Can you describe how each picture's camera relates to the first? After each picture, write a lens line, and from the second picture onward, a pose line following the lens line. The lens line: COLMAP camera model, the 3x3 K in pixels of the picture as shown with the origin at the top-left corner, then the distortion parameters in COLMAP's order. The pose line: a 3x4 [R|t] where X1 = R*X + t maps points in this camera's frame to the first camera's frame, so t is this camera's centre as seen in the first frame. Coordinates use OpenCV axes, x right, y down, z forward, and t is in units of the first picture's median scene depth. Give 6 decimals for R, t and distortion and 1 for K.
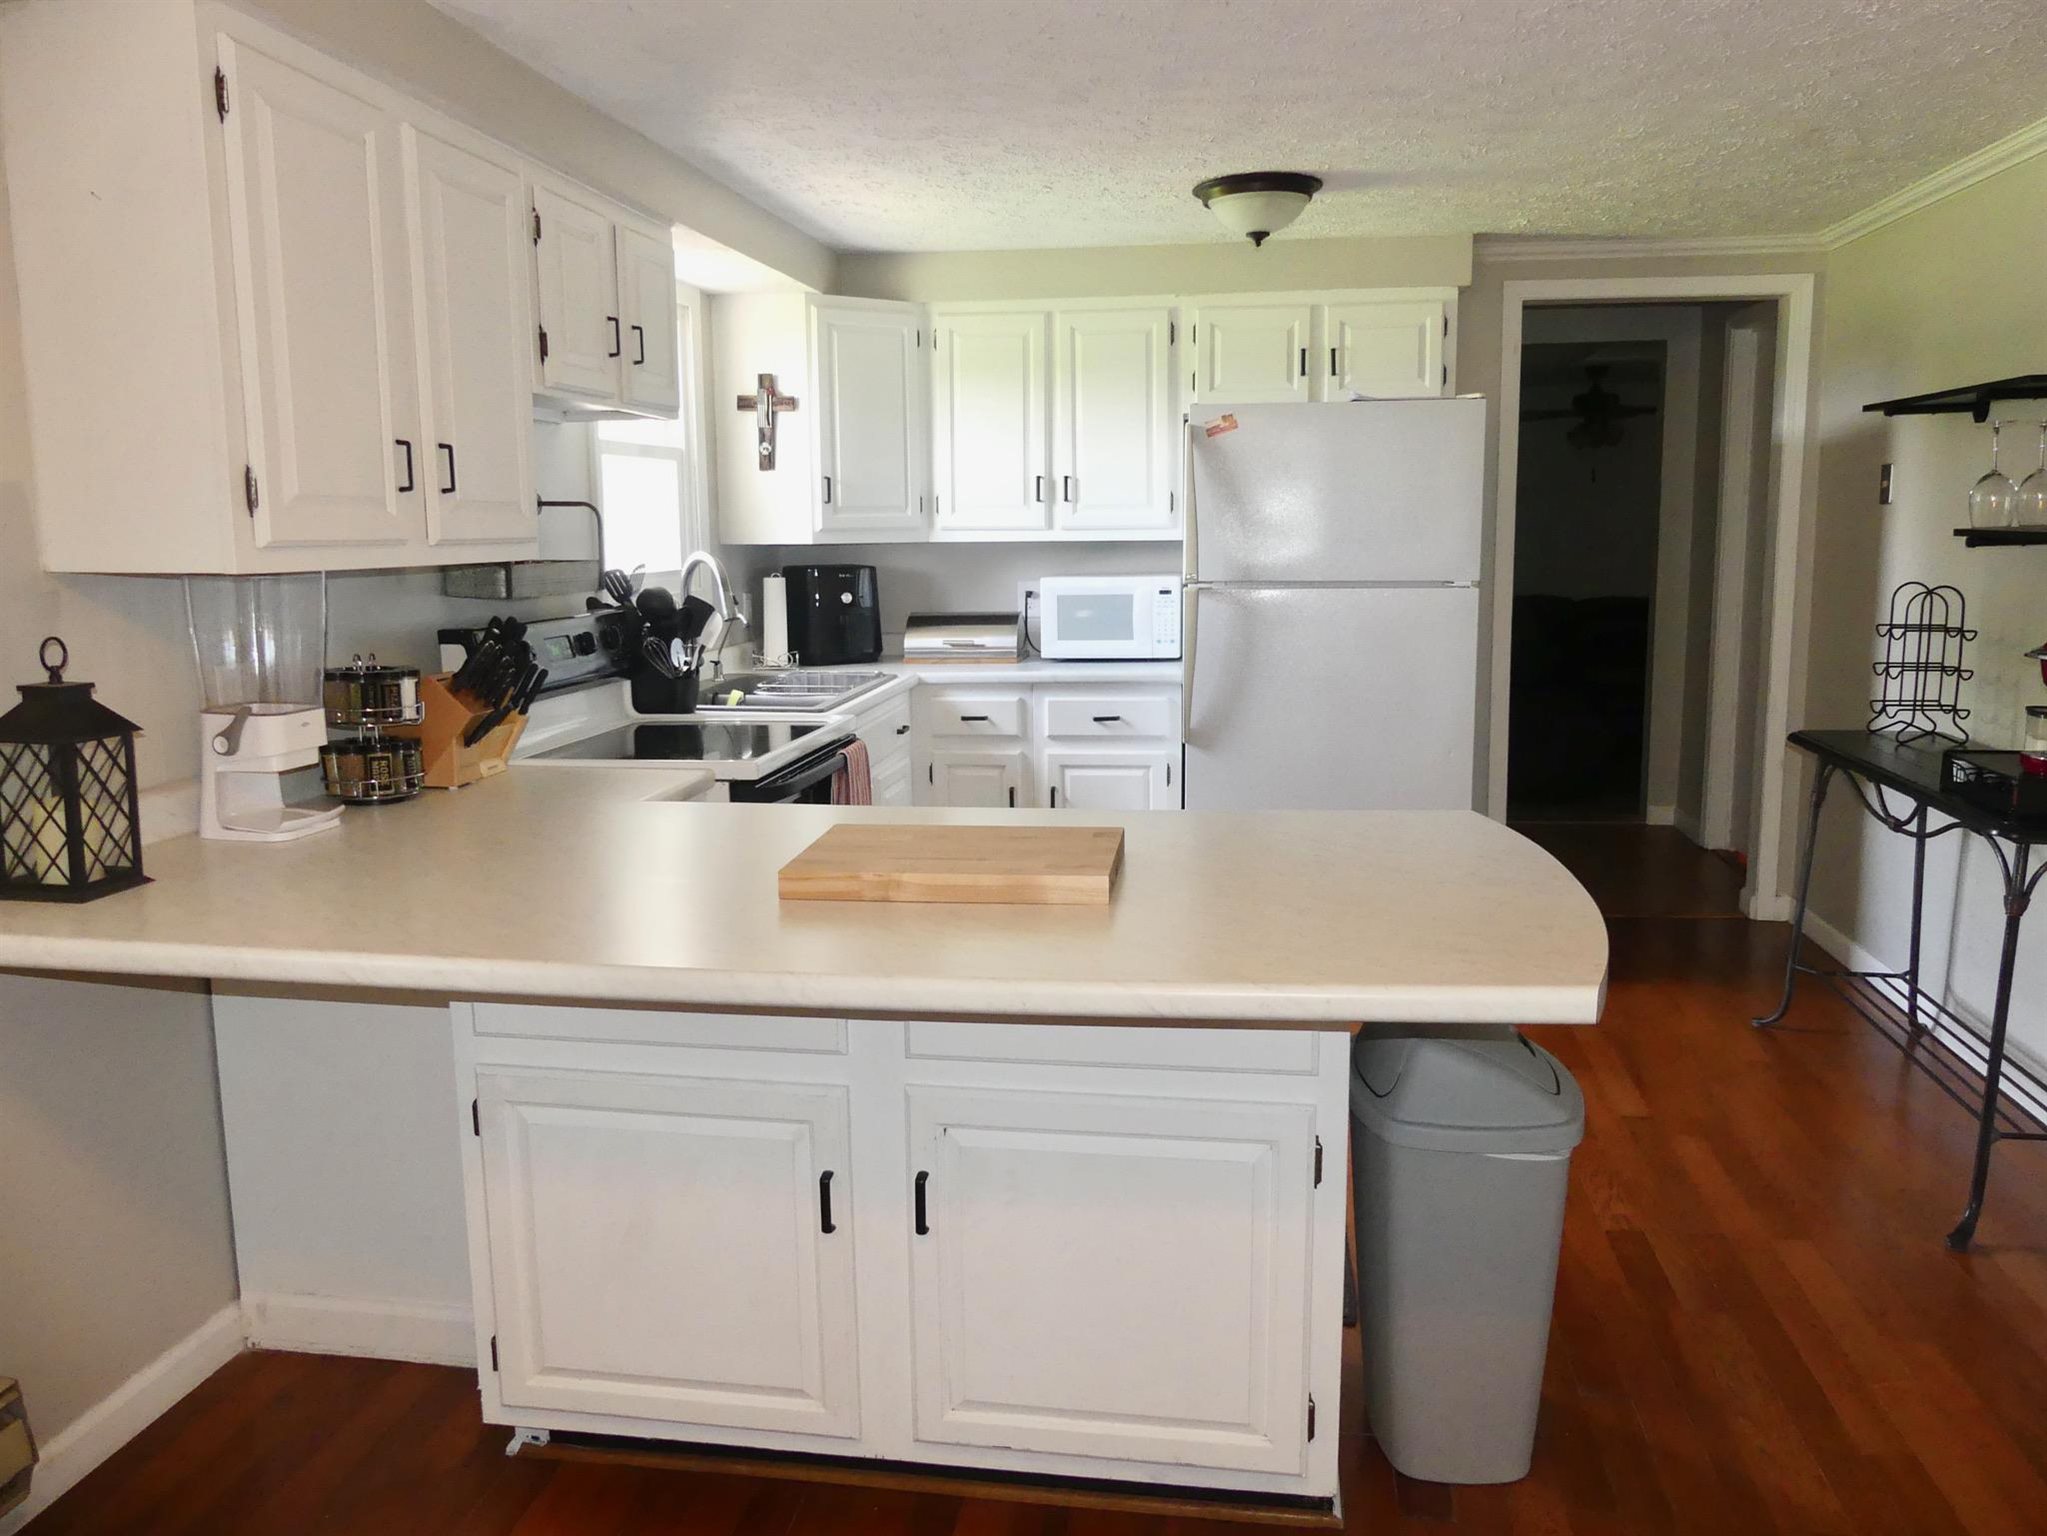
lens RADIAL K [[1564.8, 0, 1024.6], [0, 1564.8, 782.9], [0, 0, 1]] dist [0.011109, 0.000407]
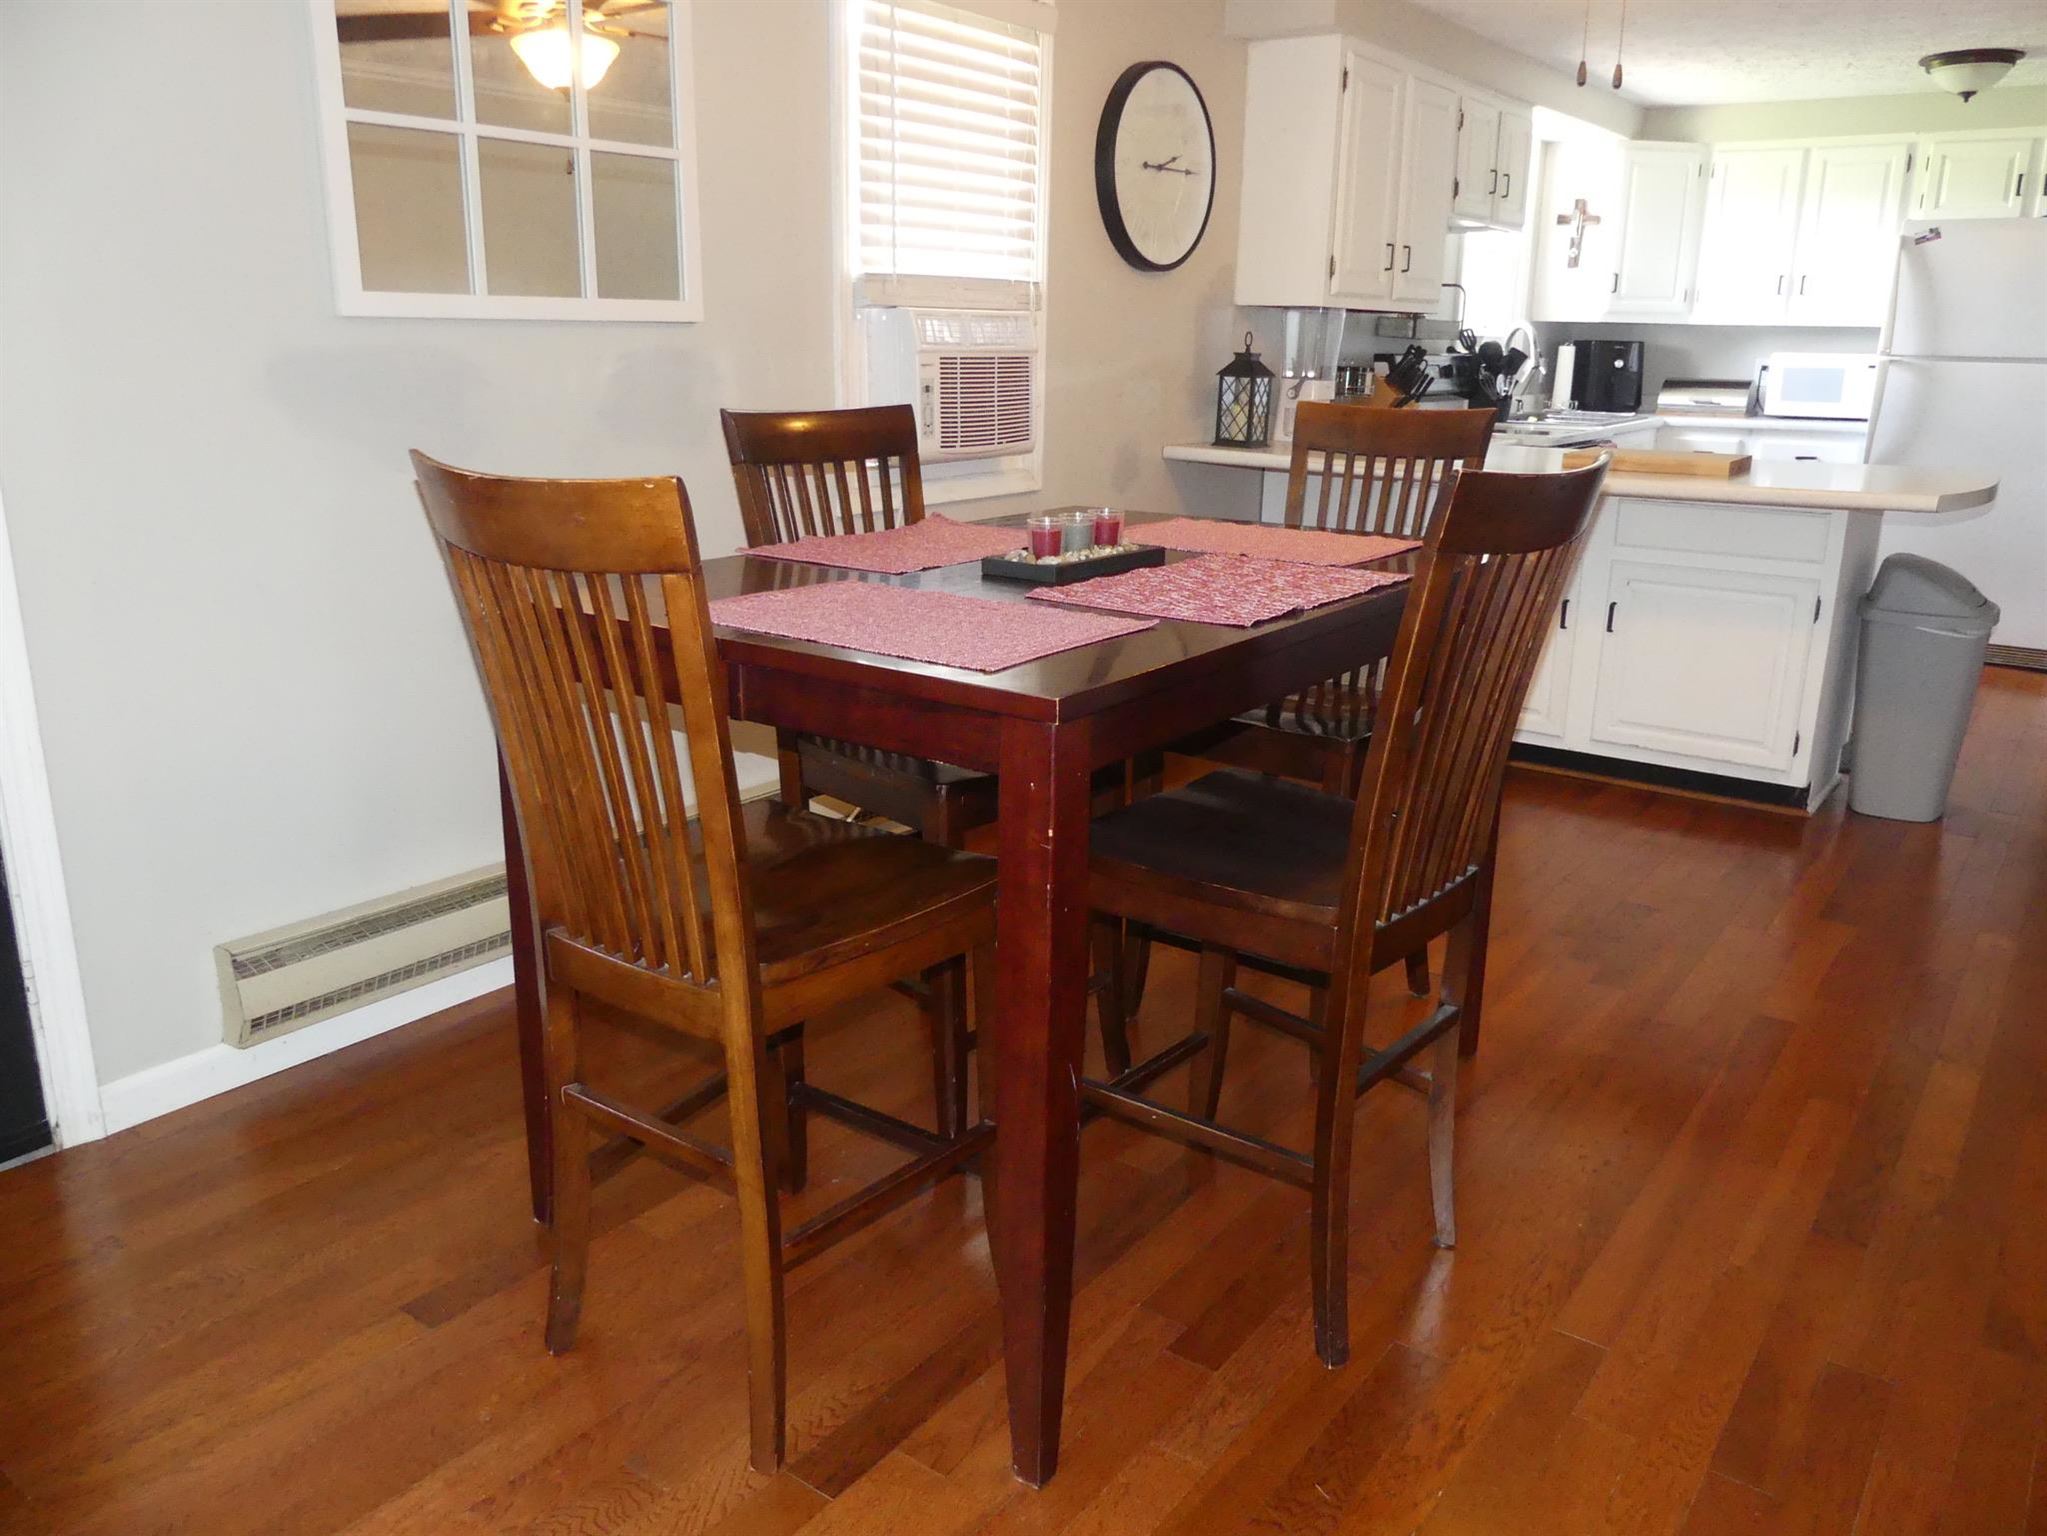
lens RADIAL K [[1564.8, 0, 1095.5], [0, 1564.8, 743.1], [0, 0, 1]] dist [0.011109, 0.000407]
pose [[0.906435, 0.134419, -0.400384, 0.077091], [-0.097920, 0.989055, 0.110369, 0.121765], [0.410838, -0.060837, 0.909676, -0.541414]]
